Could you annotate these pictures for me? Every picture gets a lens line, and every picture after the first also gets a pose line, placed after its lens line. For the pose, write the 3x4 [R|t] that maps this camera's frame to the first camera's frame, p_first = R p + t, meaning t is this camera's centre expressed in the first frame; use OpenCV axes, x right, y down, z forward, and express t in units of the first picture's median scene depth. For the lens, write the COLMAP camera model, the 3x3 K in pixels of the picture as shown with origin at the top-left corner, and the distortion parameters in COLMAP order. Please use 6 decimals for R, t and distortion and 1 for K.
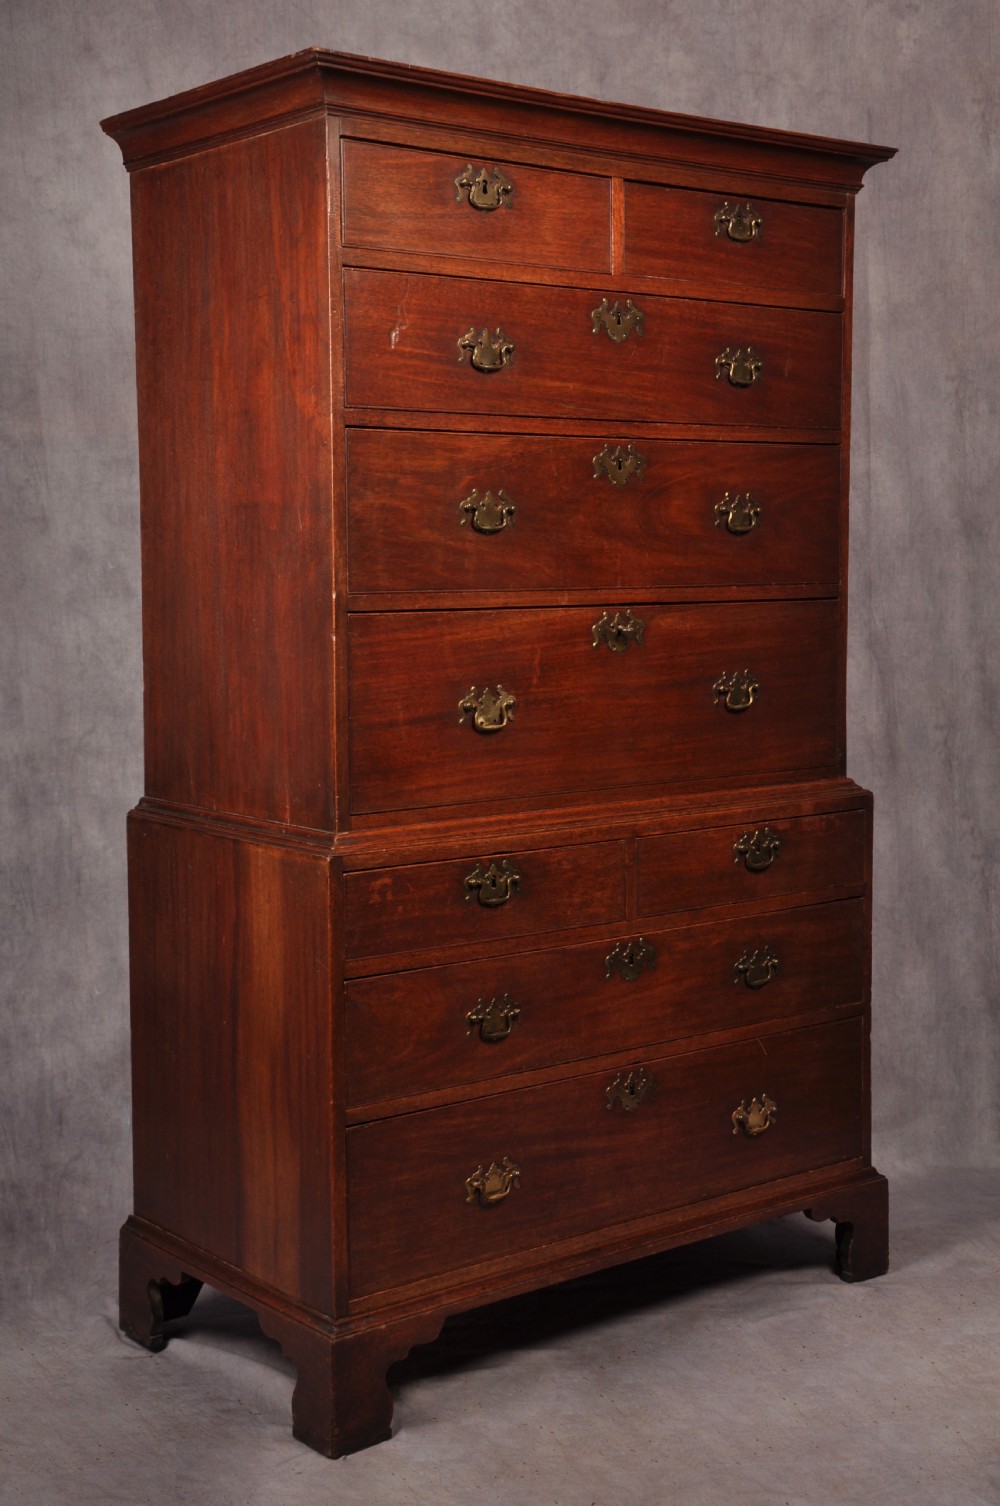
lens RADIAL K [[1965.5, 0, 500.0], [0, 1965.5, 753.0], [0, 0, 1]] dist [0.025427, 0.019327]
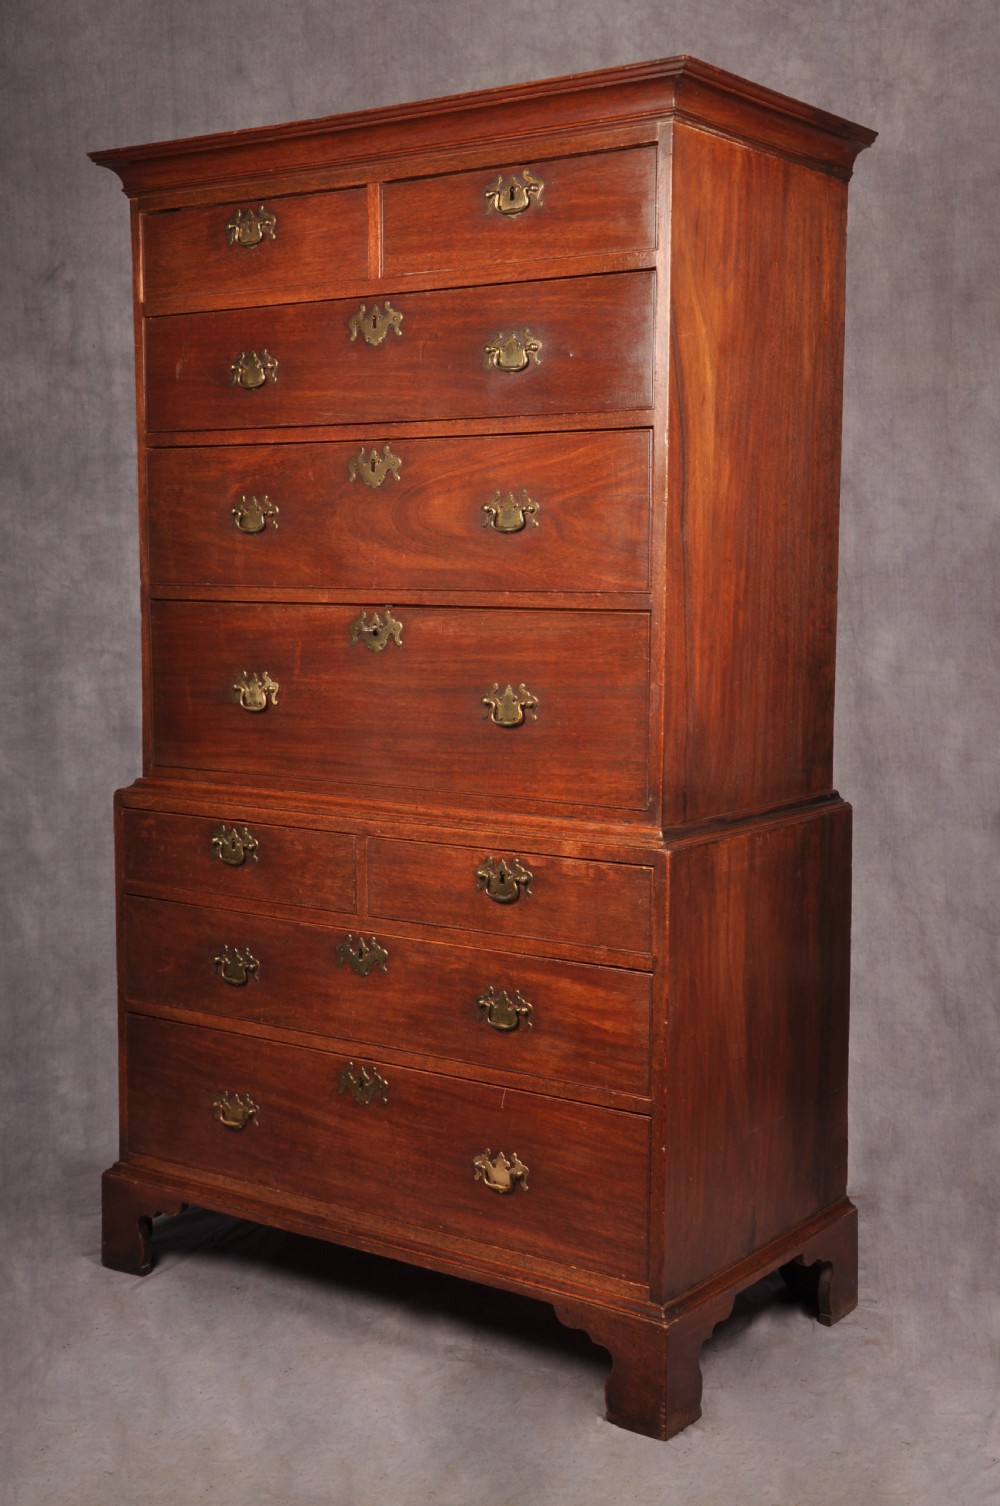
lens RADIAL K [[1943.5, 0, 548.8], [0, 1943.5, 766.2], [0, 0, 1]] dist [0.018069, 0.044406]
pose [[0.296979, 0.109649, -0.948568, 1.058470], [-0.105417, 0.991078, 0.081559, -0.085195], [0.949047, 0.075774, 0.305888, 0.793869]]
